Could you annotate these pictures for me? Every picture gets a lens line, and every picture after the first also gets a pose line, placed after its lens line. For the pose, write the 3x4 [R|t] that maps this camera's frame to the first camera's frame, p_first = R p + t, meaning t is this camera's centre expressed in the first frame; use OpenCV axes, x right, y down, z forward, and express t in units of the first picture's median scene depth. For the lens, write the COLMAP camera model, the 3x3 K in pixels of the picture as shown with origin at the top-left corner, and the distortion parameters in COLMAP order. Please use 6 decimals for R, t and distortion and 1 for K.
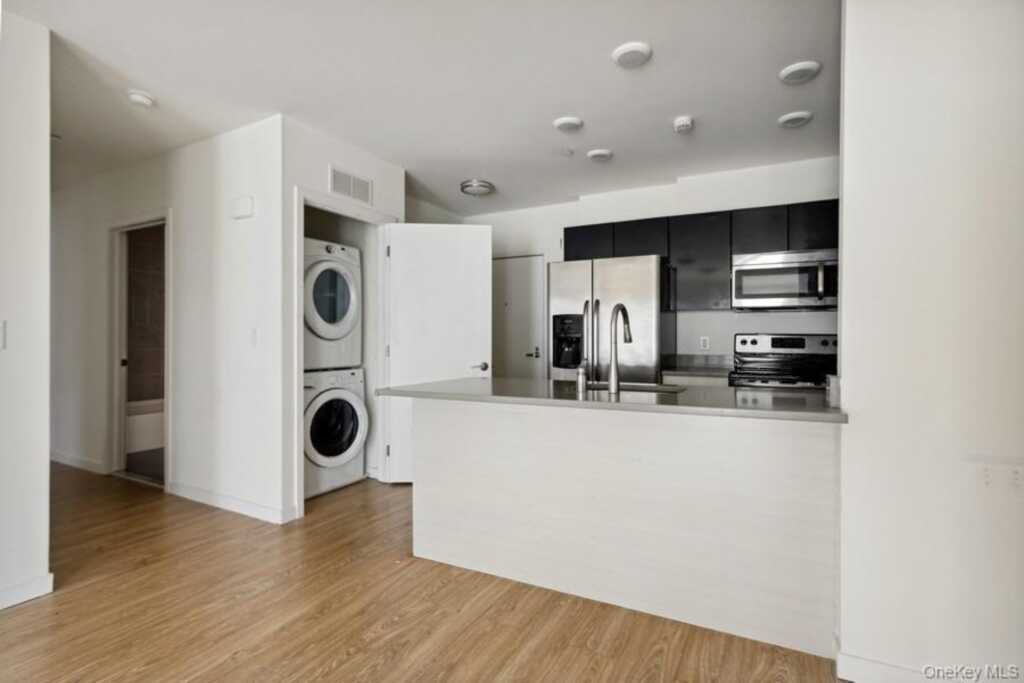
lens RADIAL K [[497.2, 0, 512.9], [0, 497.2, 339.7], [0, 0, 1]] dist [0.001713, 0.000302]
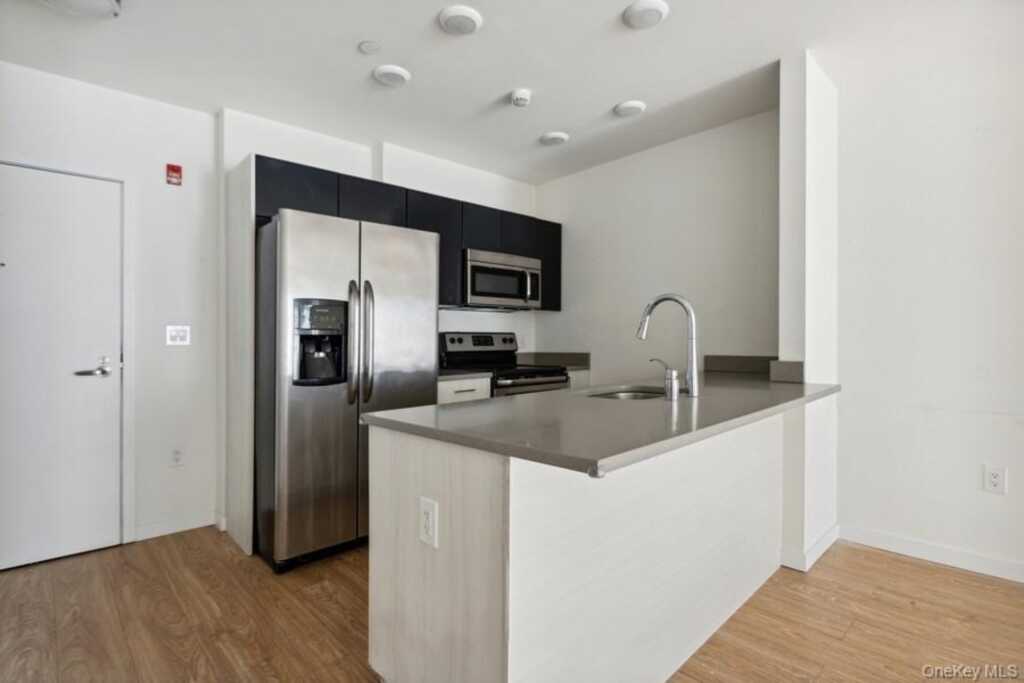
lens RADIAL K [[497.2, 0, 512.9], [0, 497.2, 339.7], [0, 0, 1]] dist [0.001713, 0.000302]
pose [[0.316849, -0.007677, 0.948445, -0.436514], [0.011248, 0.999927, 0.004336, 0.000388], [-0.948409, 0.009294, 0.316912, 0.615147]]
